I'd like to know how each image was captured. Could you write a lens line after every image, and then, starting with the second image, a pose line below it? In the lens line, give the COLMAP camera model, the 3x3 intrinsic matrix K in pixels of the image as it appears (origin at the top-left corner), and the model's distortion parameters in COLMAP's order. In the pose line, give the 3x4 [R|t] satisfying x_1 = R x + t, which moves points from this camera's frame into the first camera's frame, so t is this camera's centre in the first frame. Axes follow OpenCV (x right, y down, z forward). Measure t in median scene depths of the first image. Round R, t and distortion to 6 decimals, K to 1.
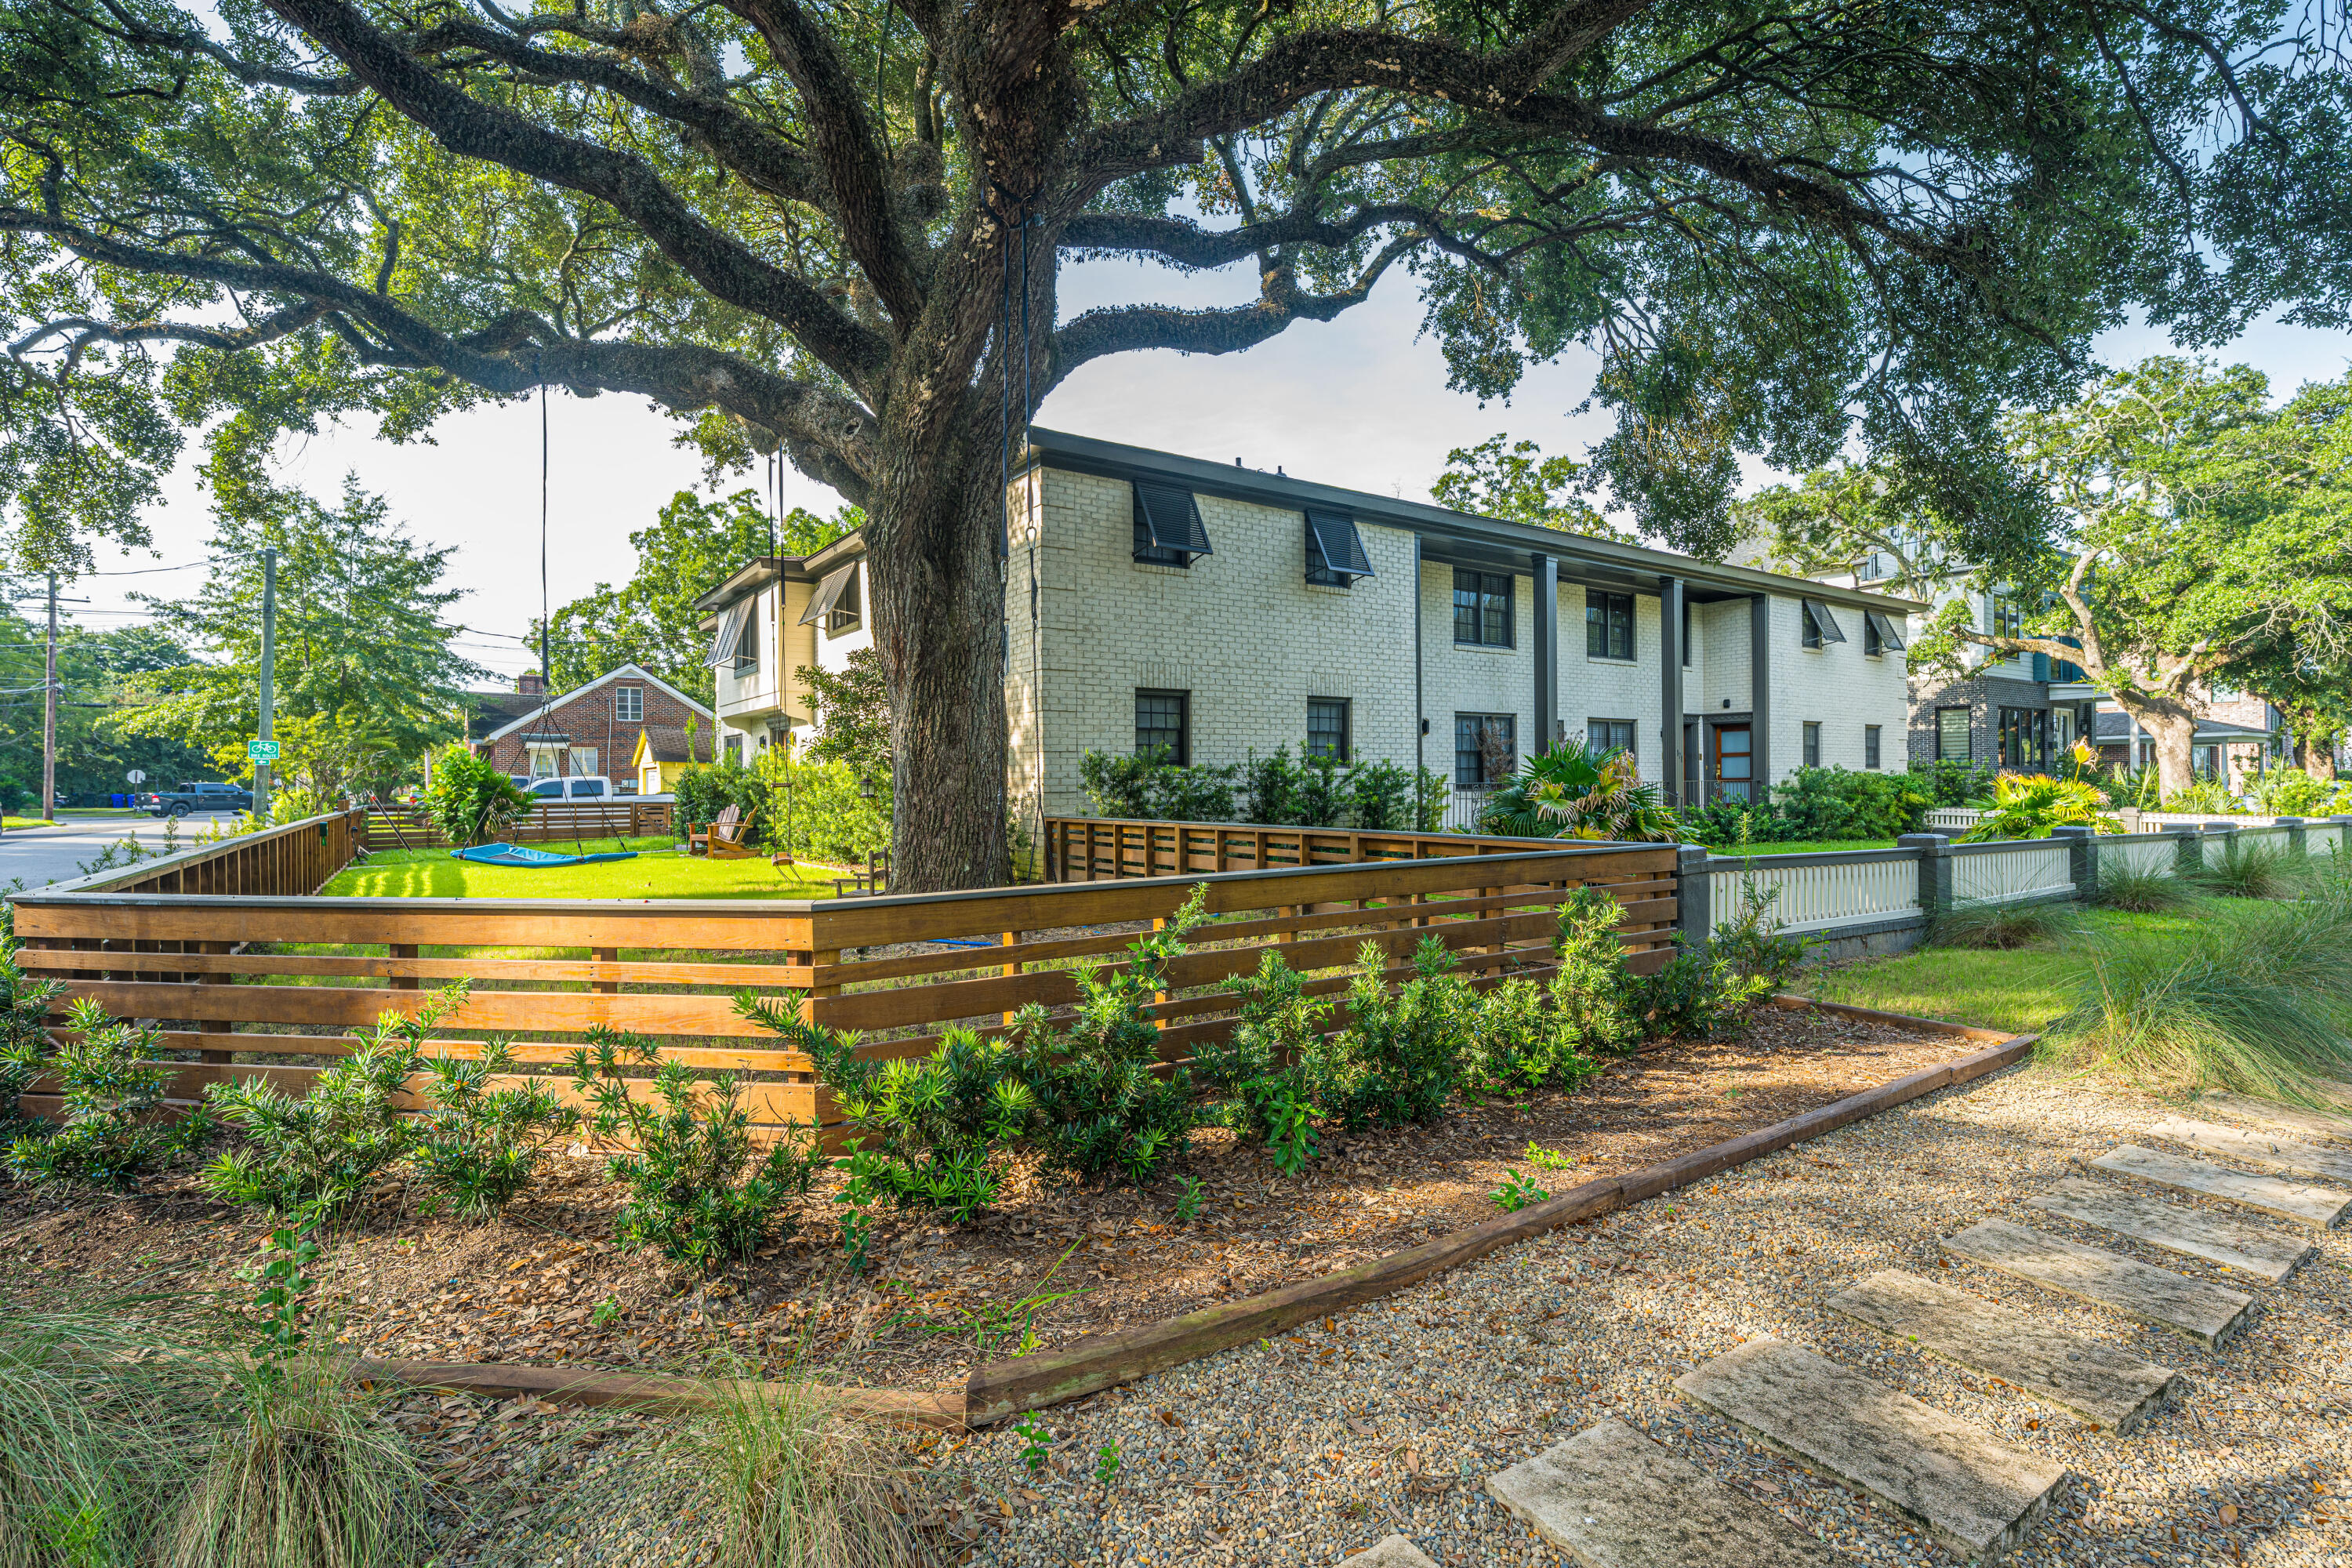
lens RADIAL K [[1100.2, 0, 1166.9], [0, 1100.2, 776.4], [0, 0, 1]] dist [0.001716, 0.000058]
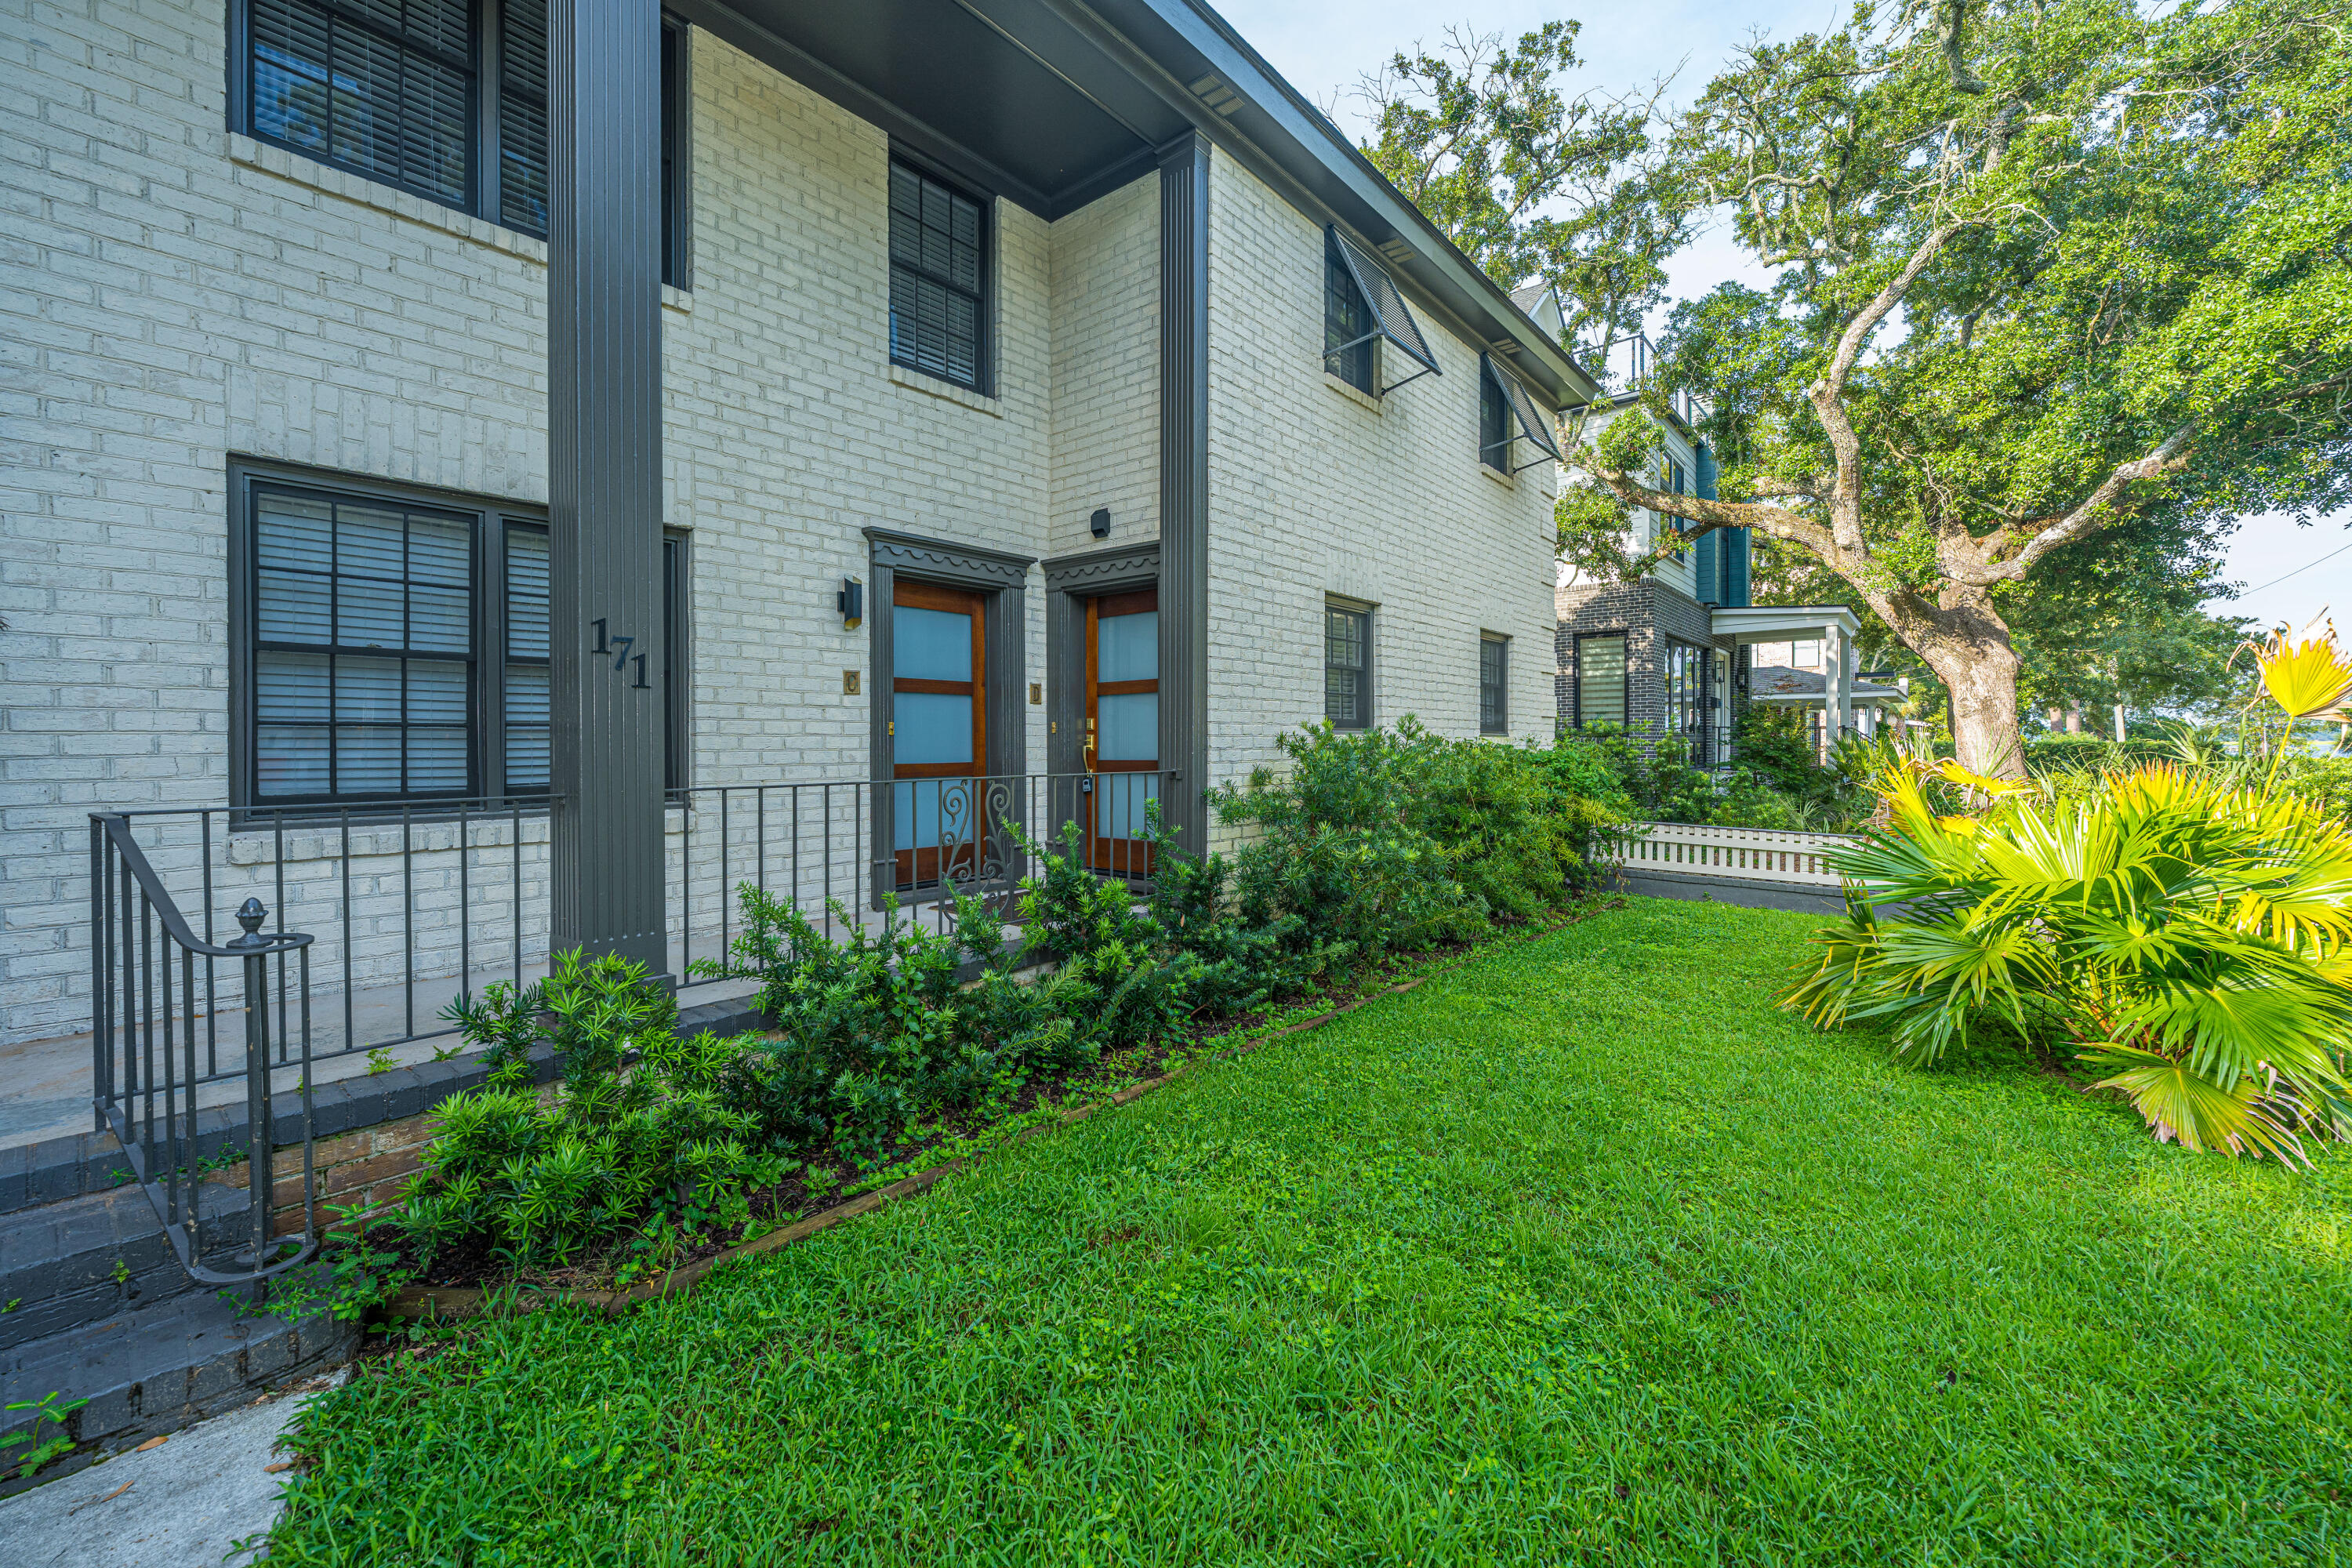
lens RADIAL K [[954.2, 0, 1190.9], [0, 954.2, 766.8], [0, 0, 1]] dist [-0.015231, -0.000357]
pose [[0.957822, -0.003536, 0.287342, 0.449105], [-0.003574, 0.999700, 0.024213, -0.003623], [-0.287341, -0.024219, 0.957522, 0.722404]]
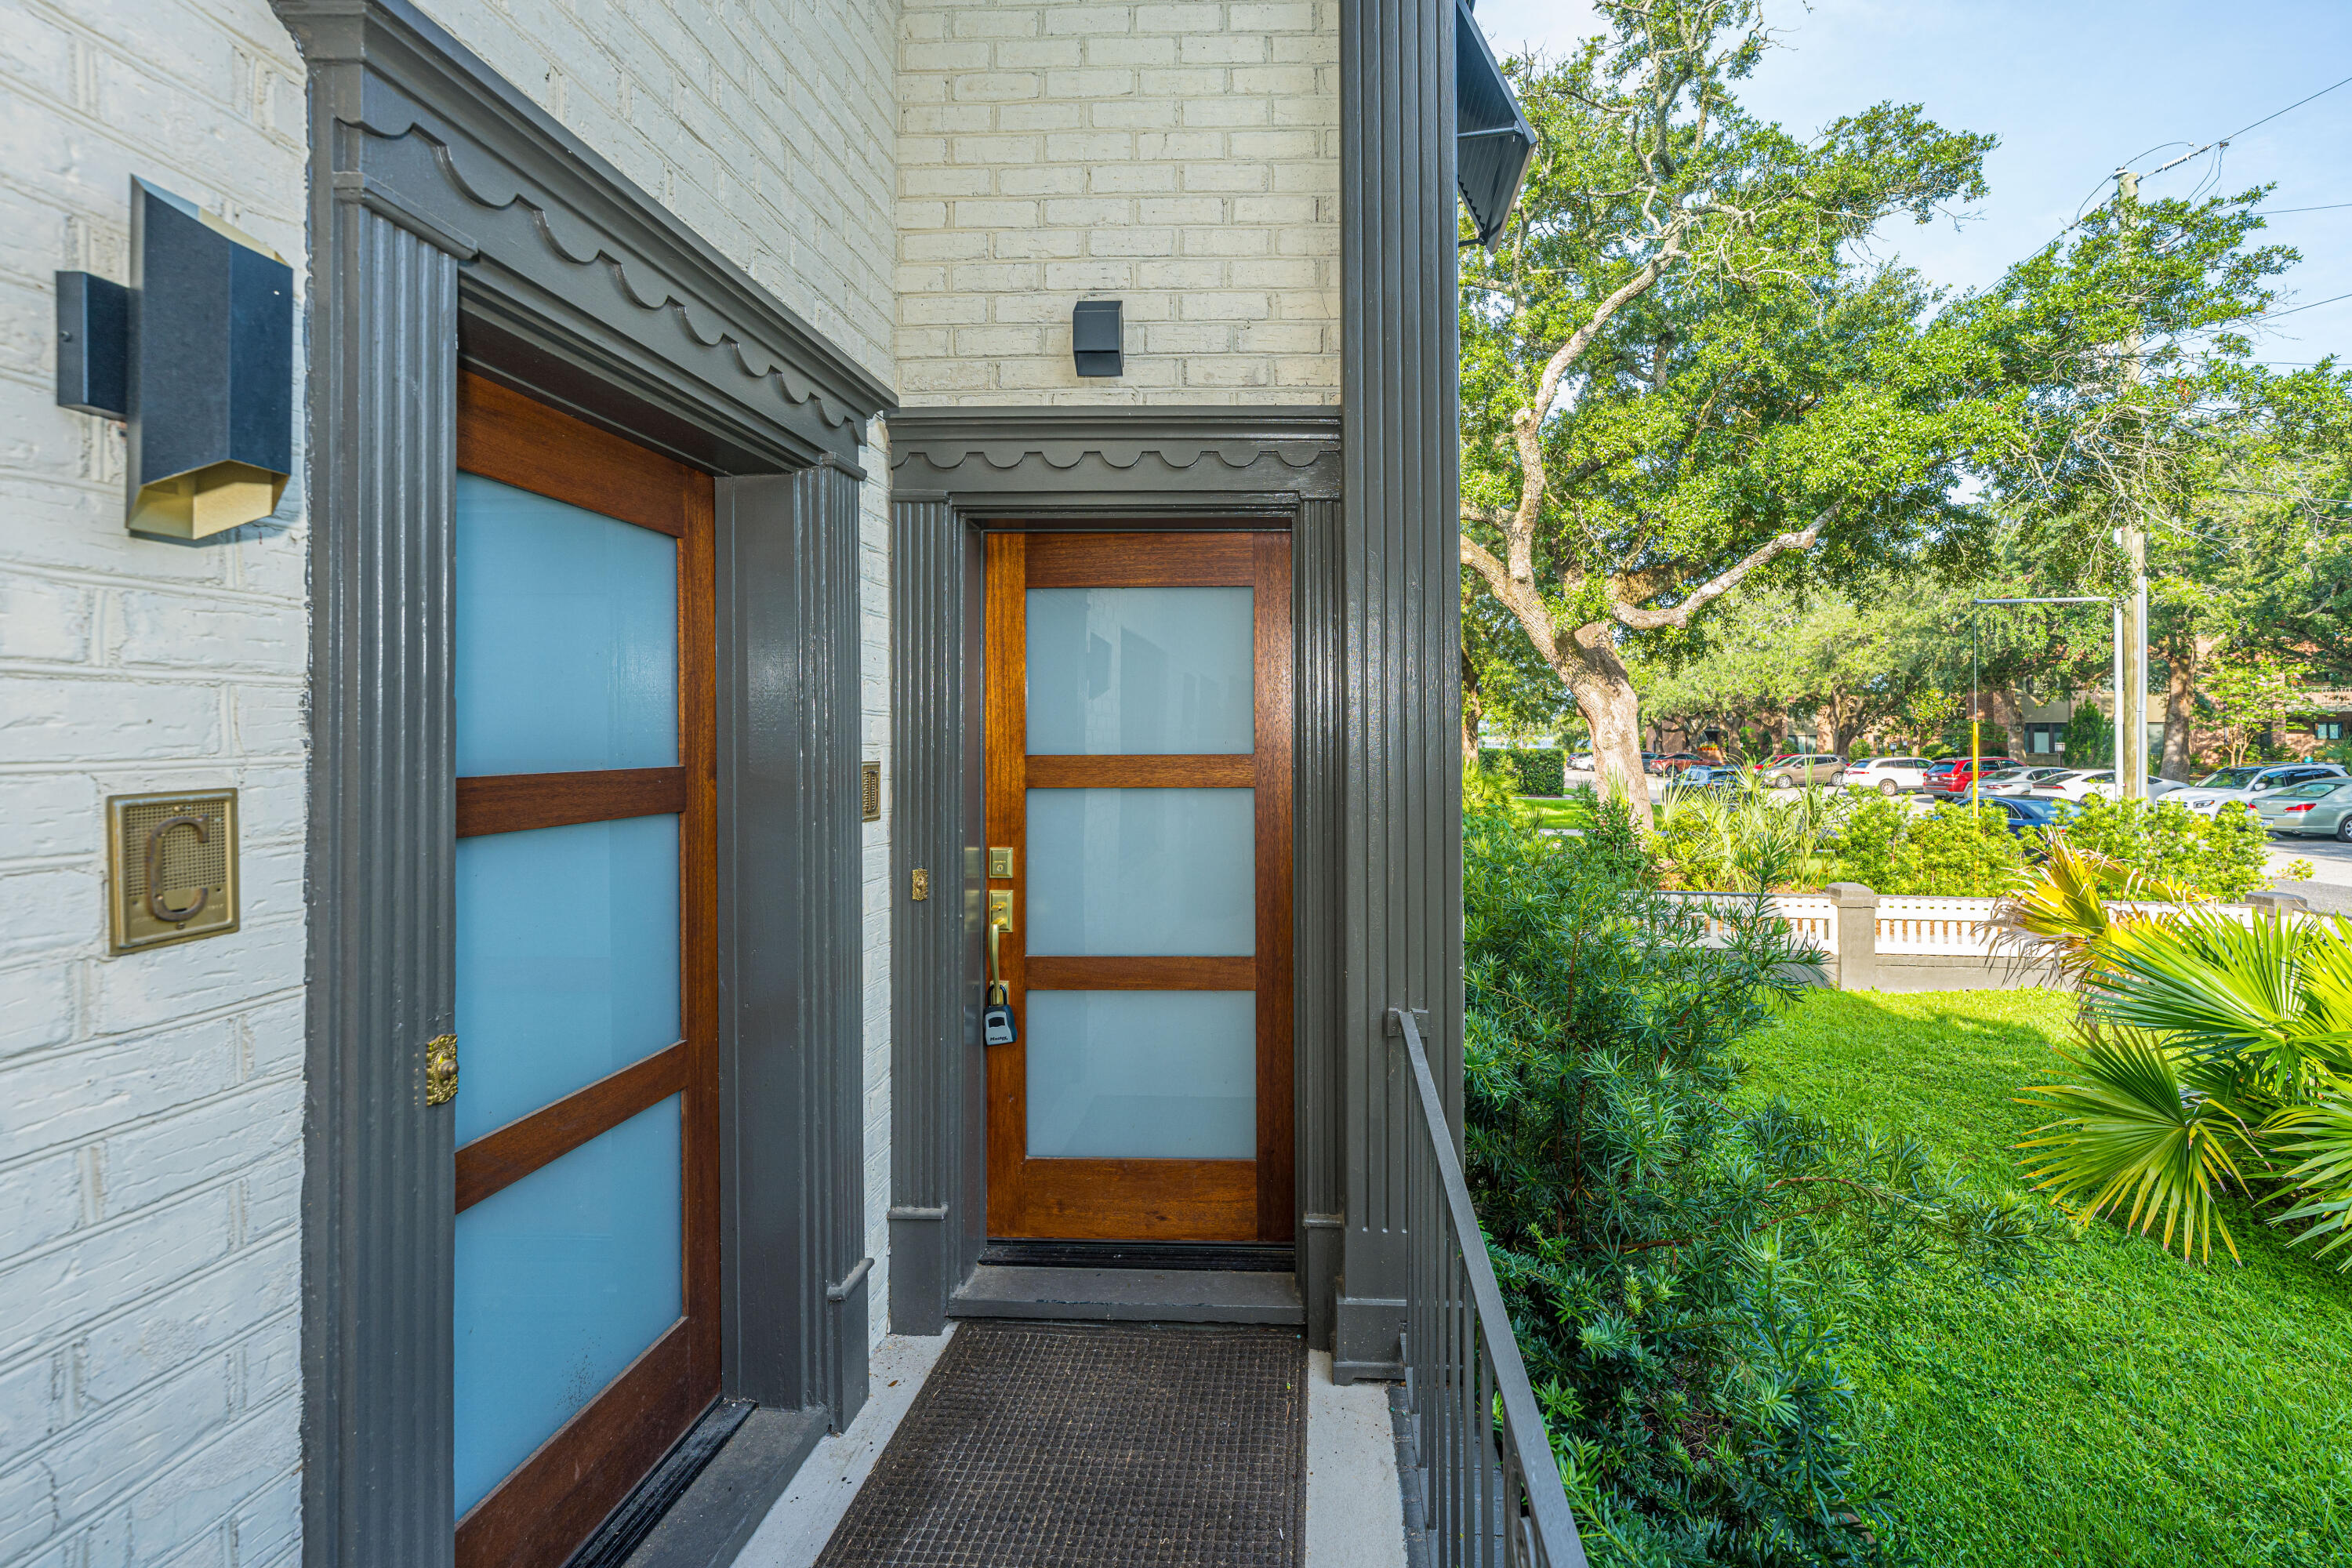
lens RADIAL K [[954.2, 0, 1268.8], [0, 954.2, 738.3], [0, 0, 1]] dist [-0.015231, -0.000357]
pose [[0.586793, 0.003783, 0.809728, 0.432224], [-0.007910, 0.999968, 0.001061, -0.023732], [-0.809698, -0.007028, 0.586804, 0.914394]]
